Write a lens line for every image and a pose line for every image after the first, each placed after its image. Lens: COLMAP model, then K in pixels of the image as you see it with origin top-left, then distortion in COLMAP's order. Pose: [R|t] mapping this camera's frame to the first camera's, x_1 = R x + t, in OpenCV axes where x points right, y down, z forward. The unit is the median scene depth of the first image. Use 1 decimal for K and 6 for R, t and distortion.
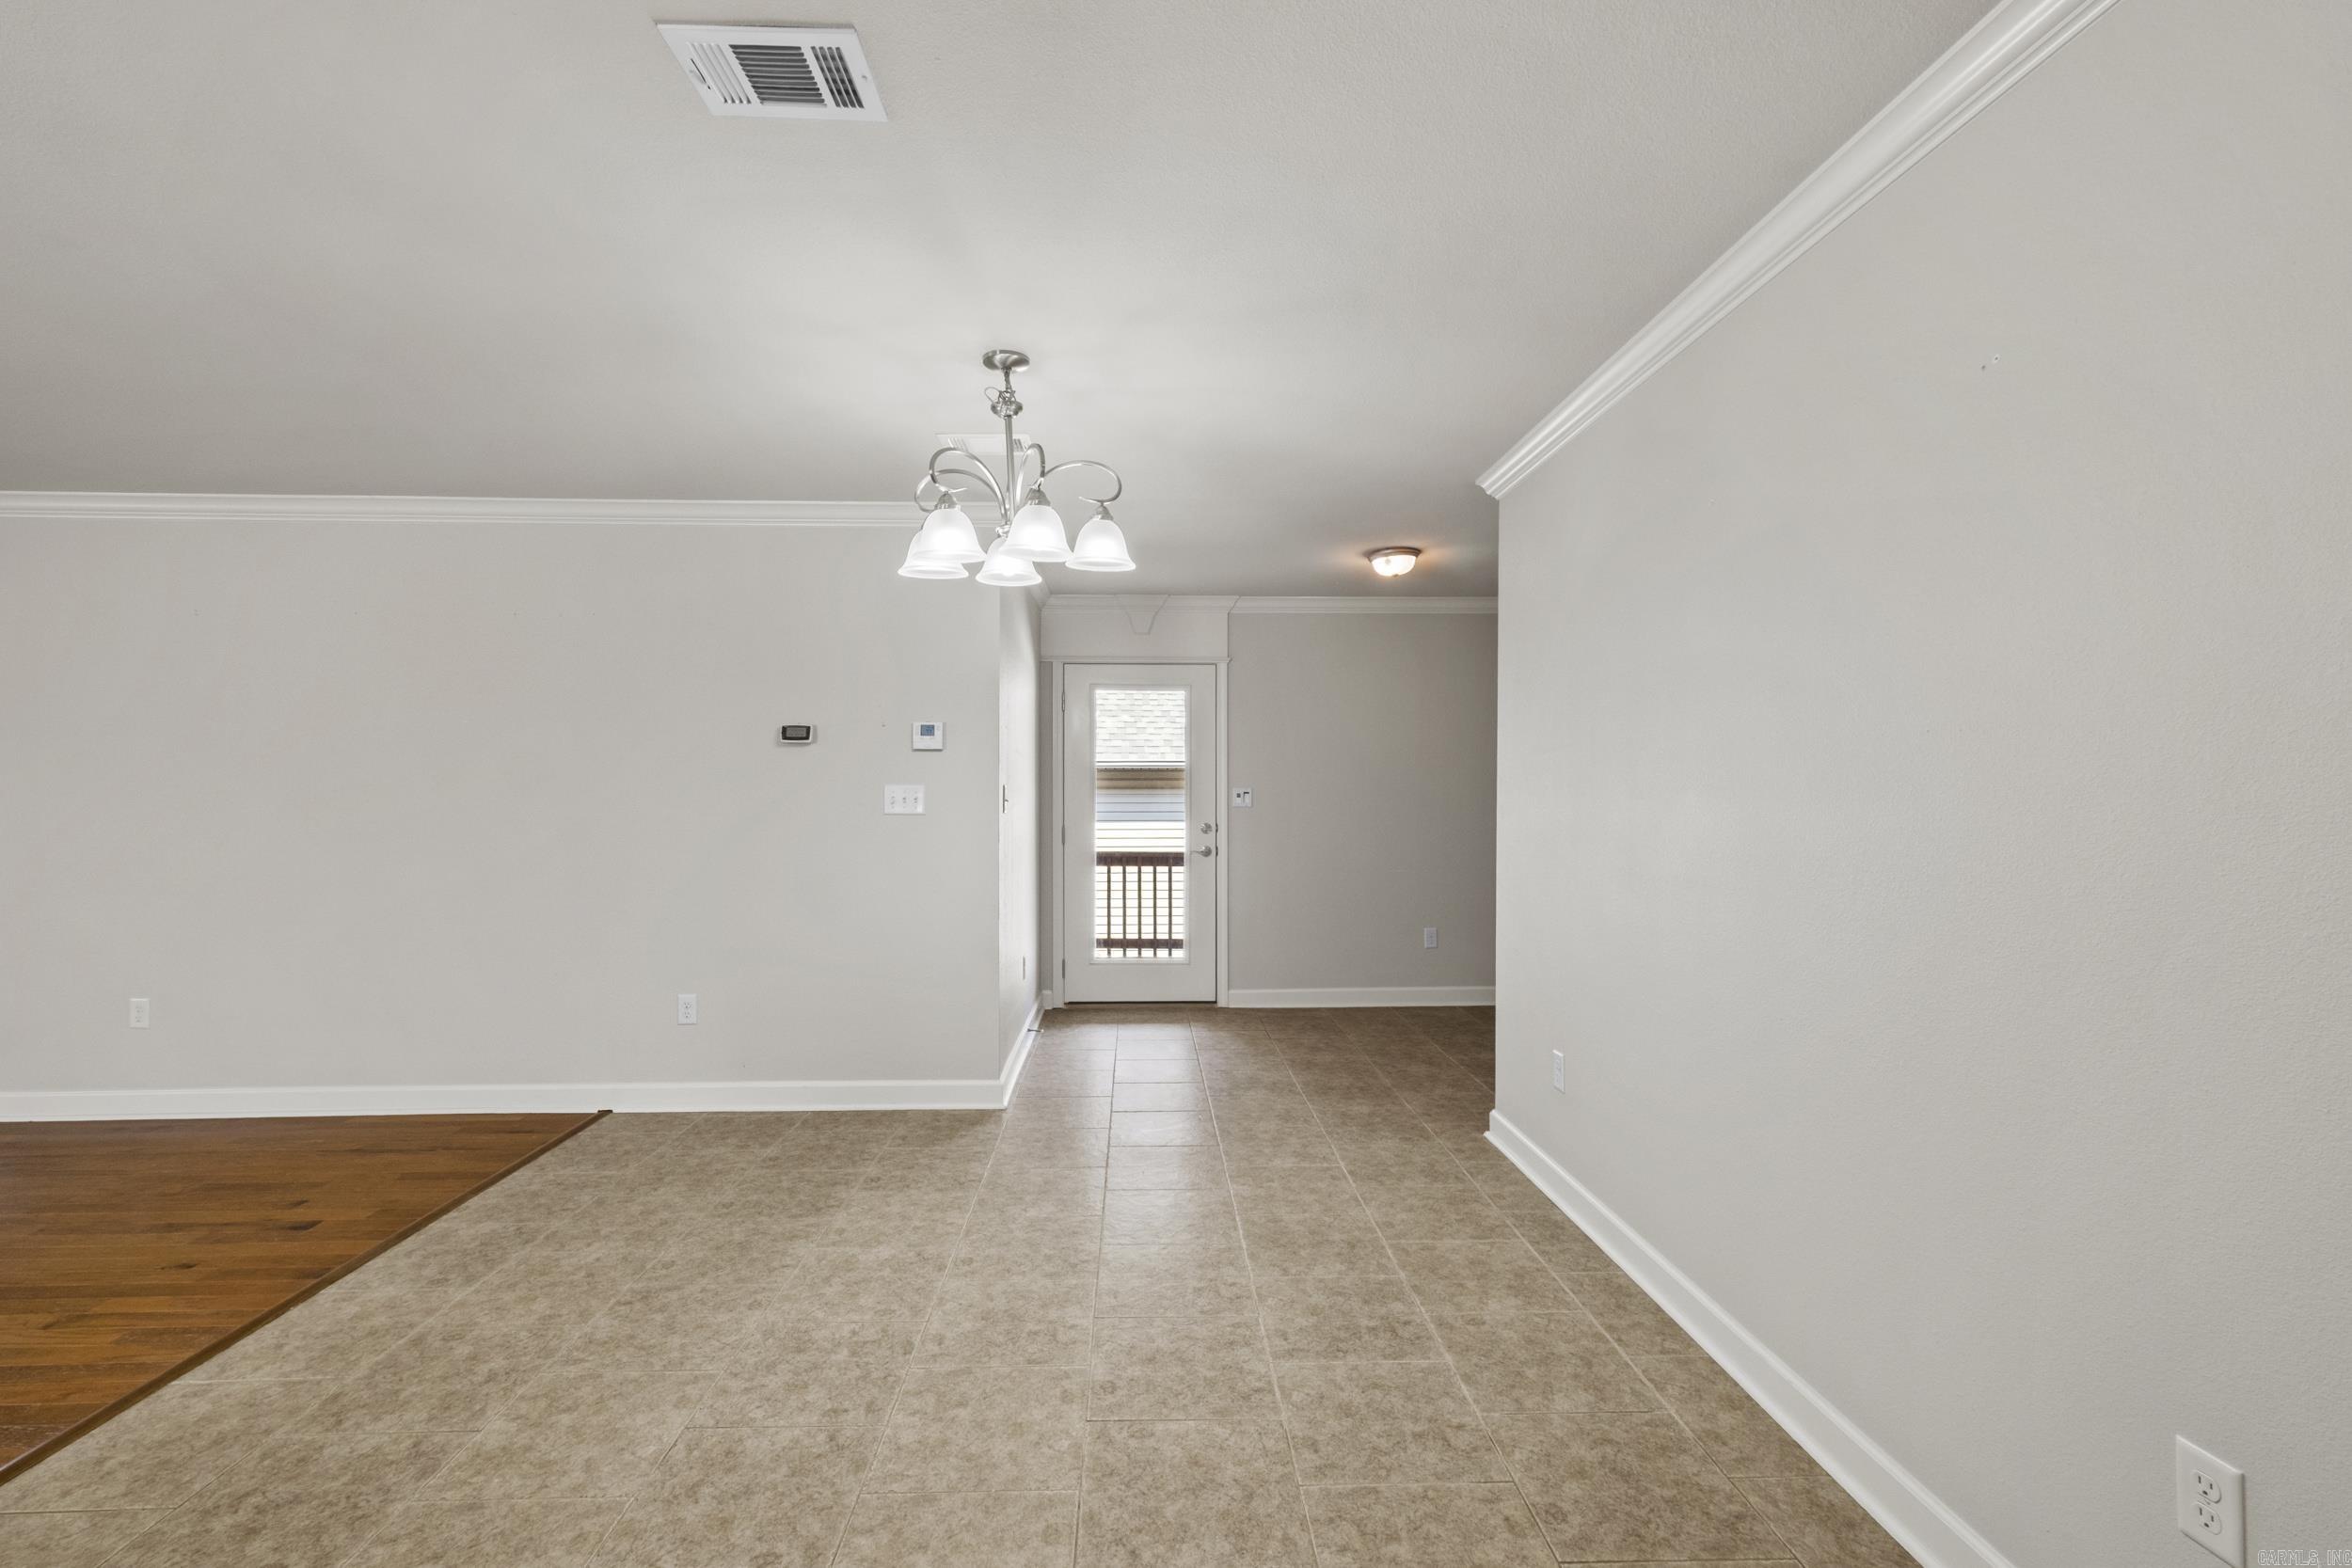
lens RADIAL K [[1026.2, 0, 1168.0], [0, 1026.2, 793.8], [0, 0, 1]] dist [0.006407, 0.000087]
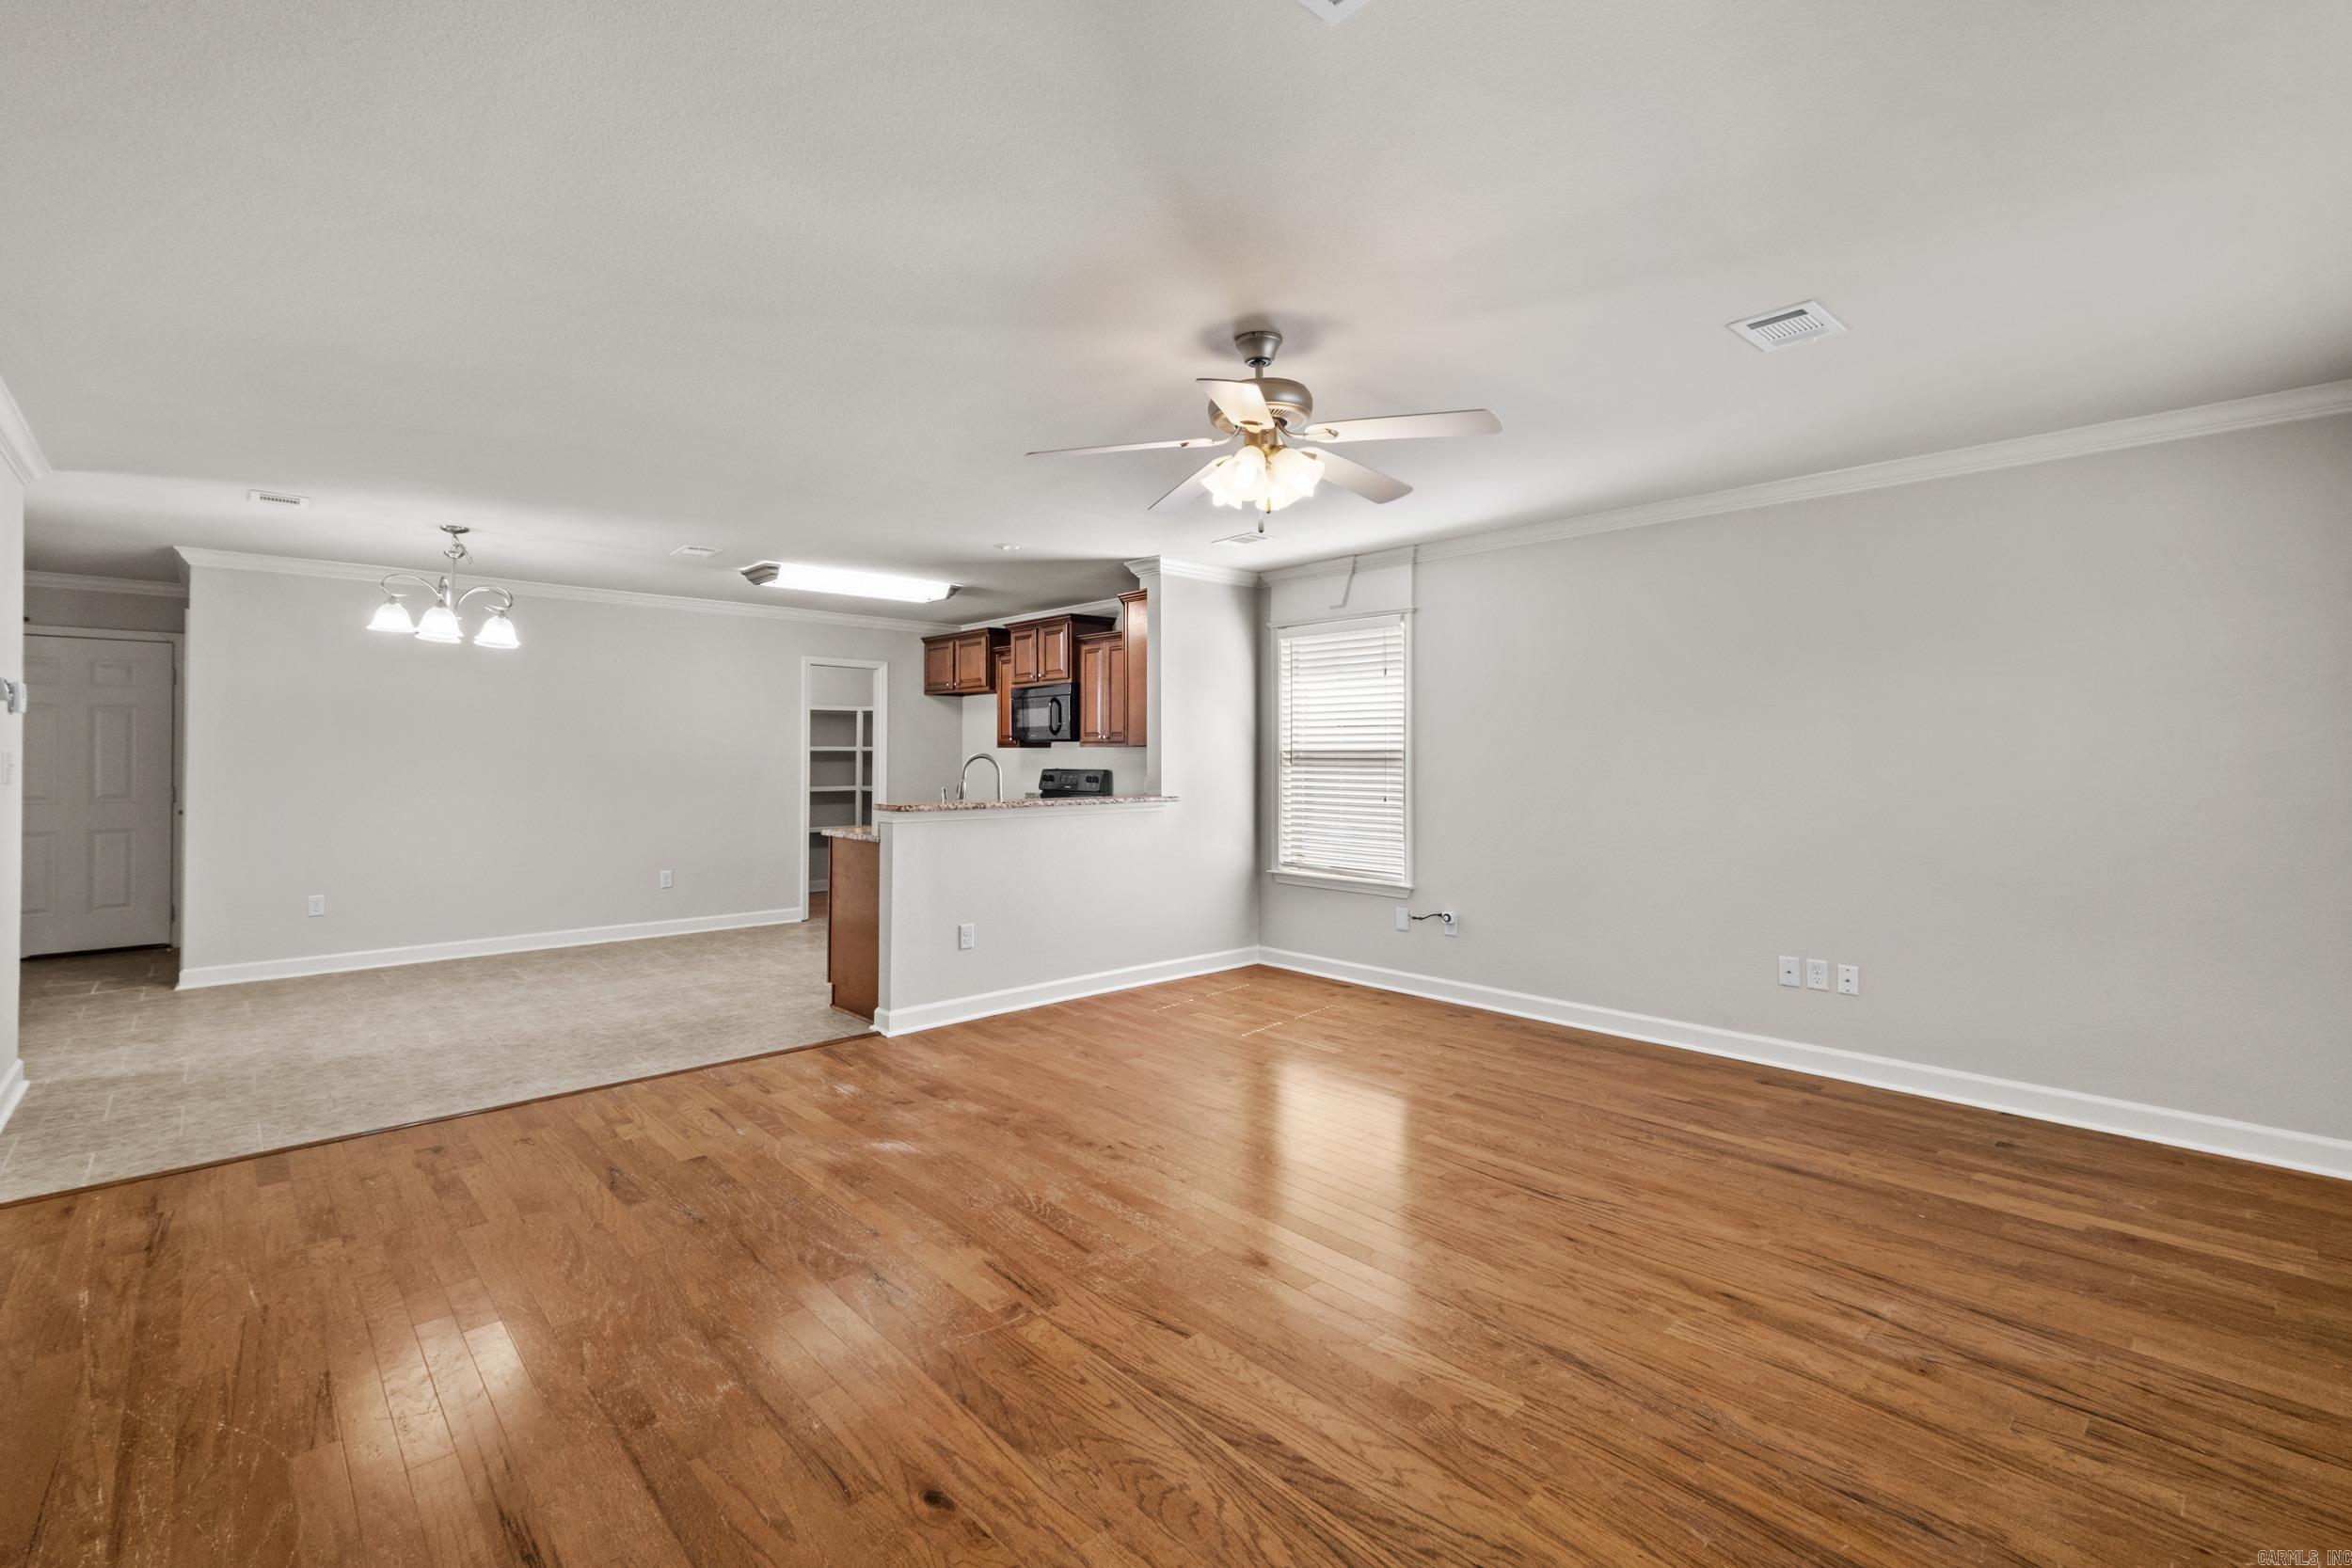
lens RADIAL K [[1034.1, 0, 1157.1], [0, 1034.1, 749.0], [0, 0, 1]] dist [0.007705, 0.000004]
pose [[-0.647507, 0.004353, 0.762047, -2.683301], [0.001766, 0.999990, -0.004211, -0.008349], [-0.762057, -0.001381, -0.647508, 1.378691]]
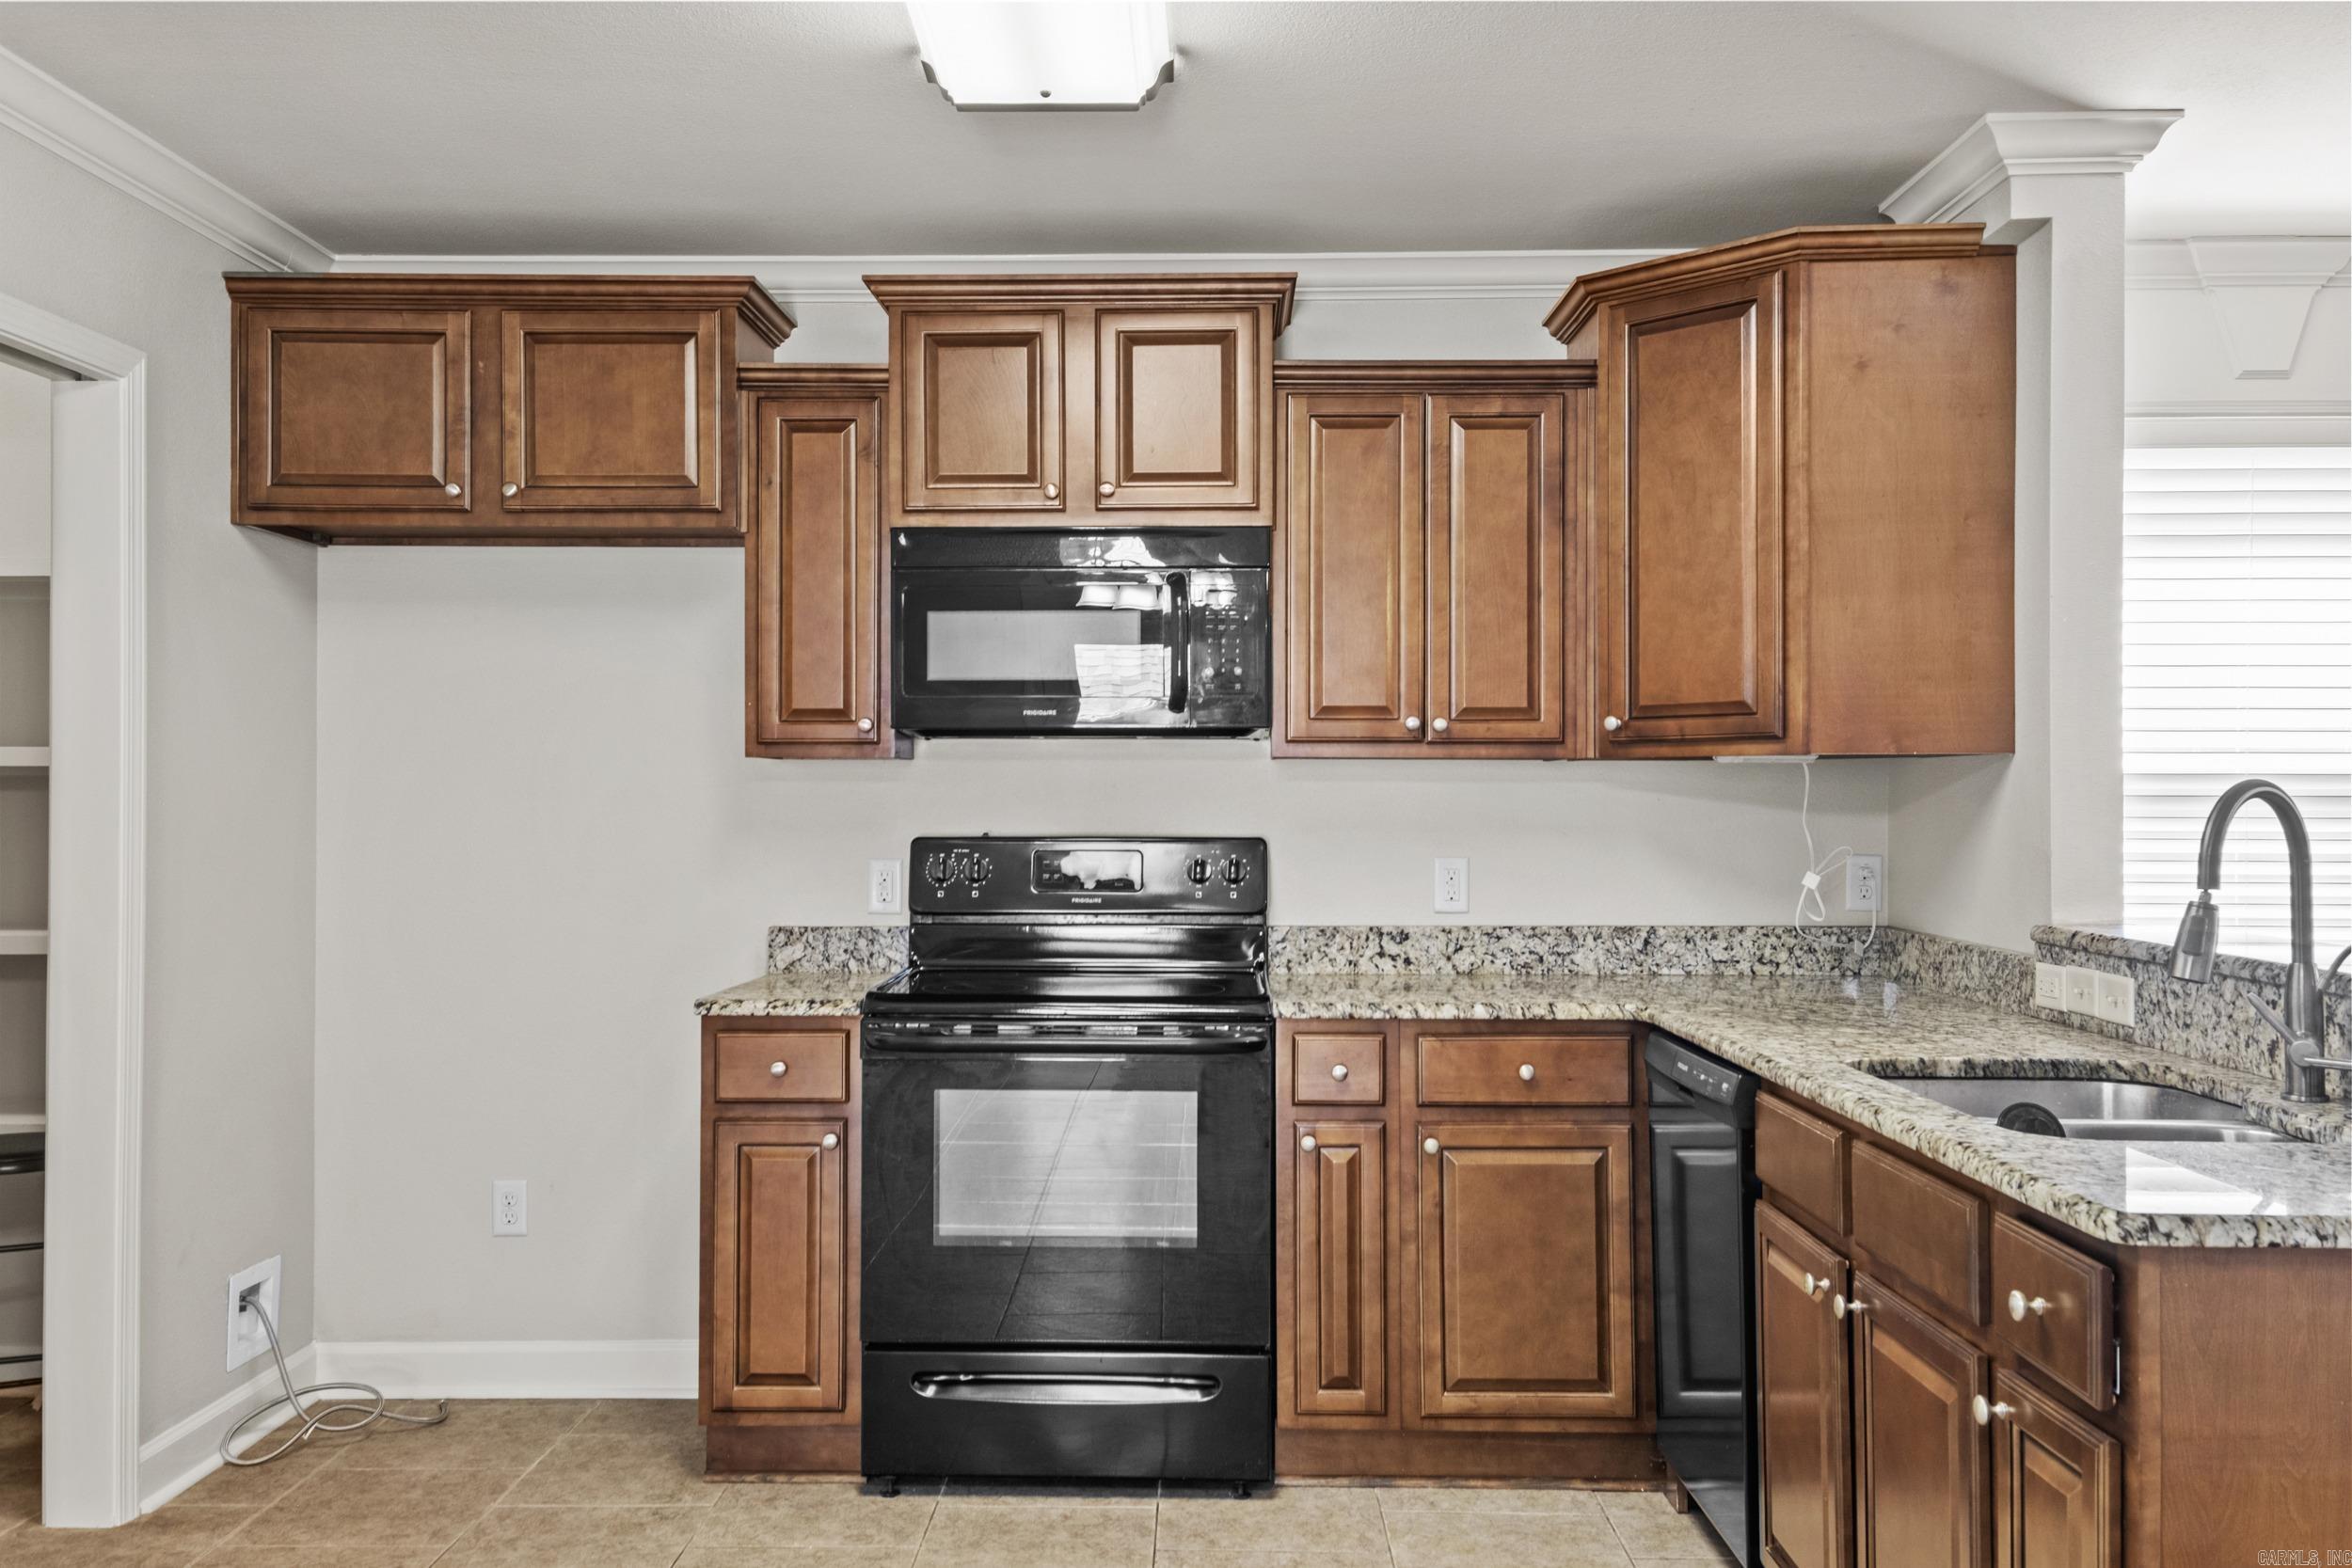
lens RADIAL K [[2046.0, 0, 1159.5], [0, 2046.0, 781.1], [0, 0, 1]] dist [0.077746, -0.059140]
pose [[-0.998317, -0.001172, 0.057978, -0.284029], [-0.001268, 0.999998, -0.001615, -0.005886], [-0.057976, -0.001685, -0.998317, 1.287176]]
